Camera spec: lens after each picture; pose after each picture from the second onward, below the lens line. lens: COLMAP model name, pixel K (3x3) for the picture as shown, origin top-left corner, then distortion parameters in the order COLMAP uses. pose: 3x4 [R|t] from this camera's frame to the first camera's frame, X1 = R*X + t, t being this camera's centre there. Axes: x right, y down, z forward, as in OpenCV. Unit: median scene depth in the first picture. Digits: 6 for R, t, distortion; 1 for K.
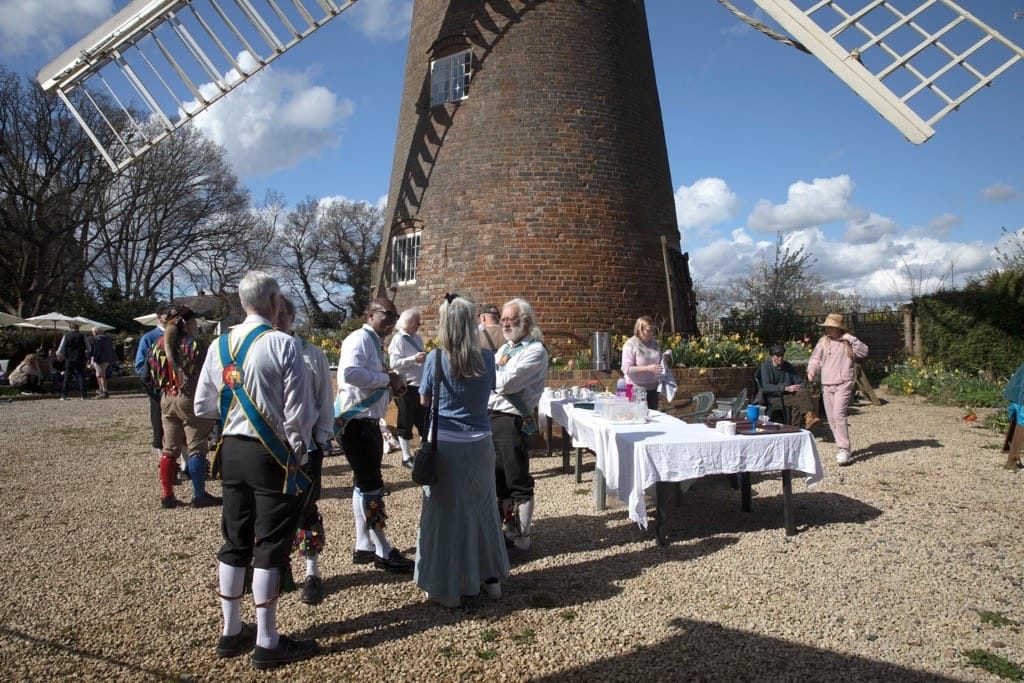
lens RADIAL K [[706.5, 0, 512.0], [0, 706.5, 341.5], [0, 0, 1]] dist [-0.030162, 0.002362]
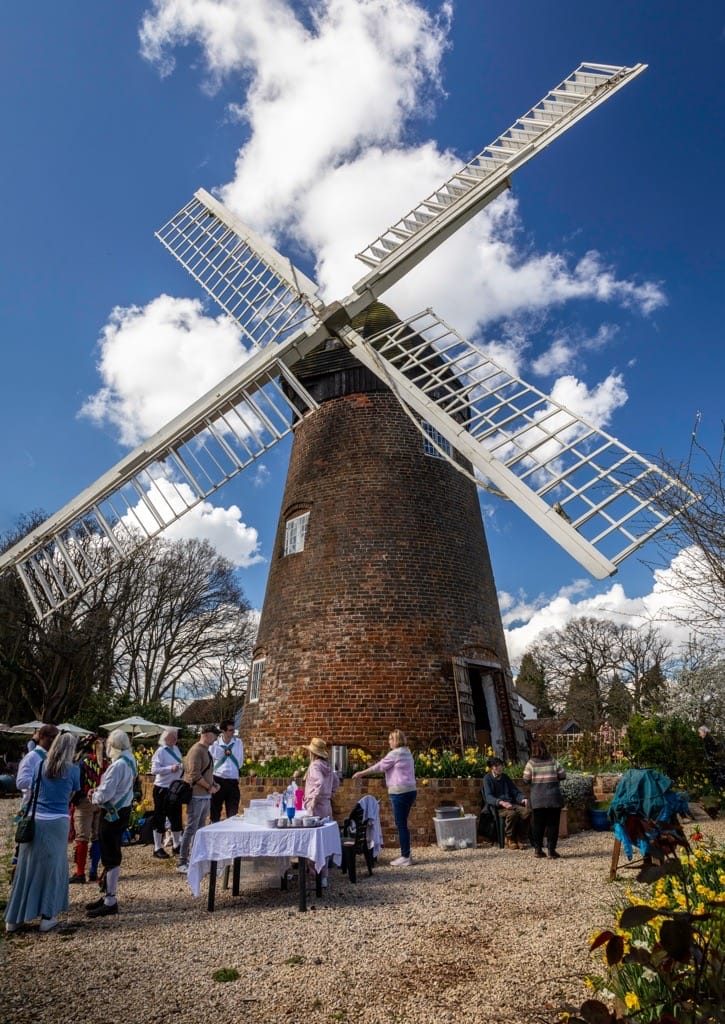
lens RADIAL K [[736.8, 0, 362.5], [0, 736.8, 512.0], [0, 0, 1]] dist [-0.000263, 0.000568]
pose [[0.958197, -0.079882, -0.274733, 0.431399], [-0.005710, 0.954702, -0.297508, -0.016304], [0.286053, 0.286640, 0.914337, -0.223074]]
